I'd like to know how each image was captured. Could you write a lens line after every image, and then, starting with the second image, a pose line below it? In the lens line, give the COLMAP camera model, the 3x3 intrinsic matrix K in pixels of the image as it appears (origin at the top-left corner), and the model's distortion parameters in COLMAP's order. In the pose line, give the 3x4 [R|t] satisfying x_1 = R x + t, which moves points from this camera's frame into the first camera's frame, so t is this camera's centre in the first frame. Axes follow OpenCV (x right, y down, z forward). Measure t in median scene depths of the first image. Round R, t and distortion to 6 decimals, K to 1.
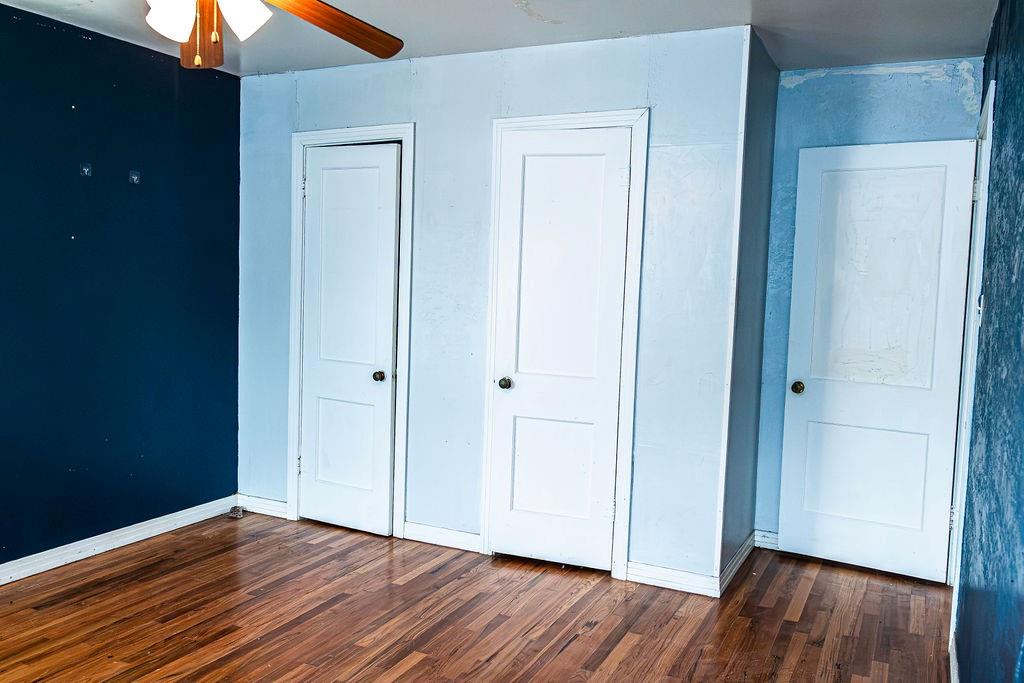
lens RADIAL K [[838.3, 0, 512.8], [0, 838.3, 341.8], [0, 0, 1]] dist [0.012266, -0.014272]
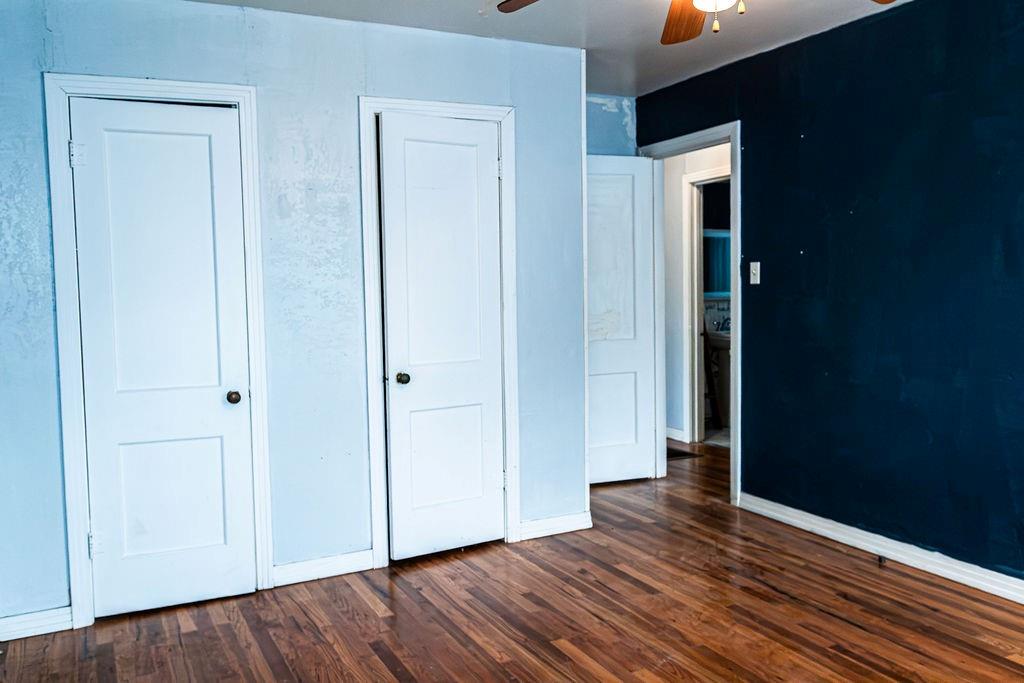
lens RADIAL K [[838.3, 0, 511.8], [0, 838.3, 341.7], [0, 0, 1]] dist [0.012266, -0.014272]
pose [[0.599711, -0.102782, 0.793589, -0.720128], [0.105801, 0.993195, 0.048680, -0.026432], [-0.793192, 0.054768, 0.606504, 0.341650]]
